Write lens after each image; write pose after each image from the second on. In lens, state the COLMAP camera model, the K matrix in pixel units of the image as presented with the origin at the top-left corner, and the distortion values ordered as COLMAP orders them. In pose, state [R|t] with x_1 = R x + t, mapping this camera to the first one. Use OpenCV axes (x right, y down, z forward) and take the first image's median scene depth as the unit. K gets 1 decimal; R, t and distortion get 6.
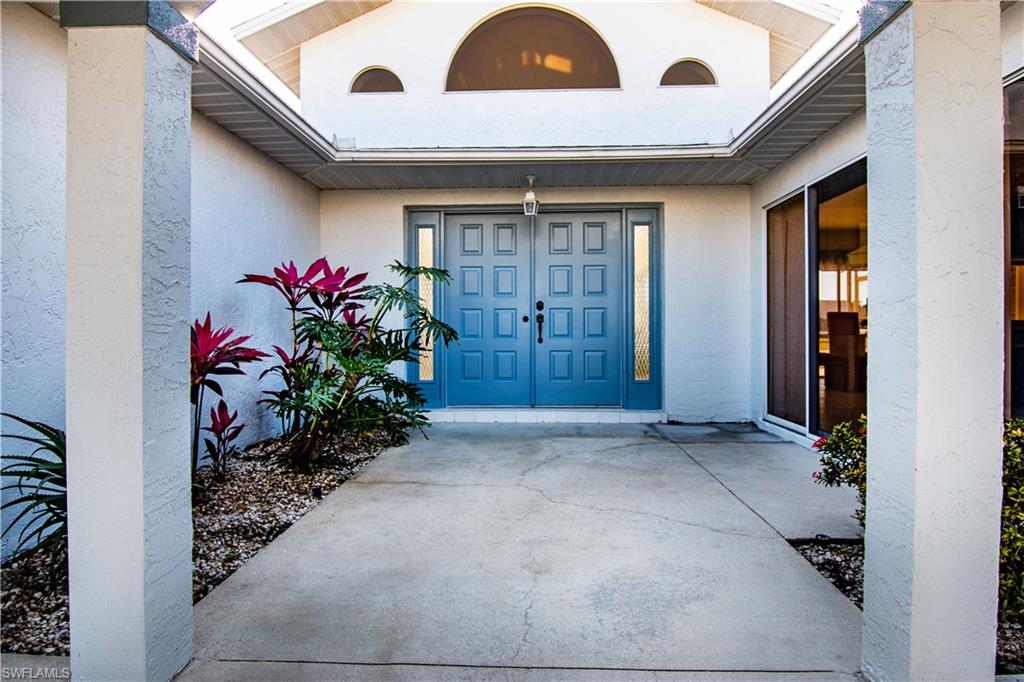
lens RADIAL K [[567.0, 0, 511.2], [0, 567.0, 335.5], [0, 0, 1]] dist [-0.001214, -0.000099]
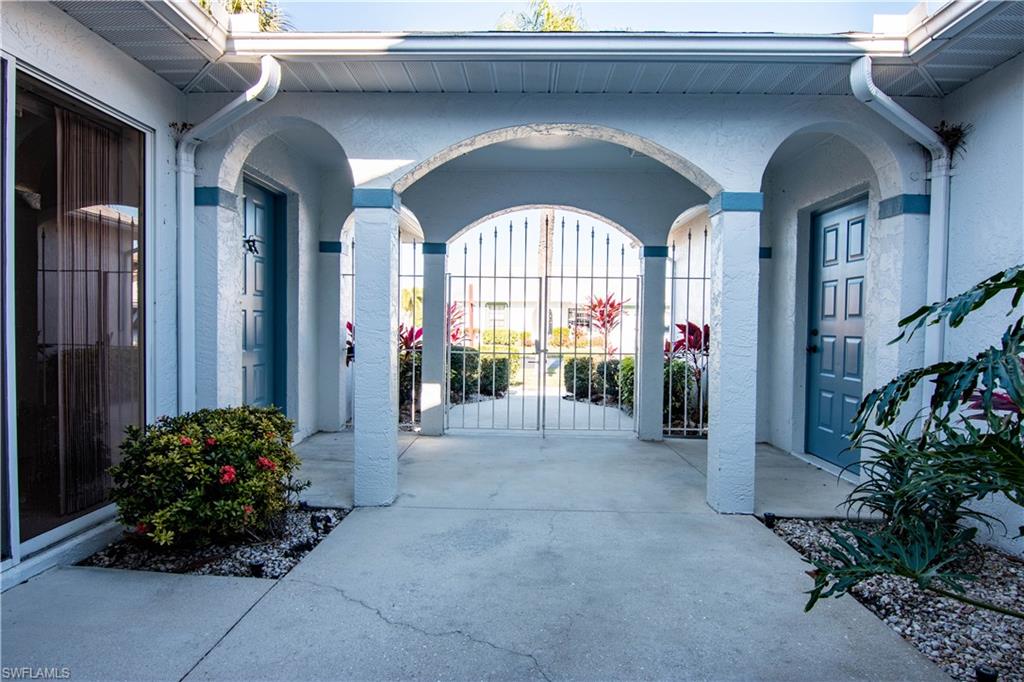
lens RADIAL K [[582.5, 0, 512.1], [0, 582.5, 339.9], [0, 0, 1]] dist [-0.009657, -0.003473]
pose [[-0.999715, -0.003316, -0.023661, 0.128260], [-0.004020, 0.999549, 0.029759, -0.056436], [0.023552, 0.029846, -0.999277, 1.864983]]
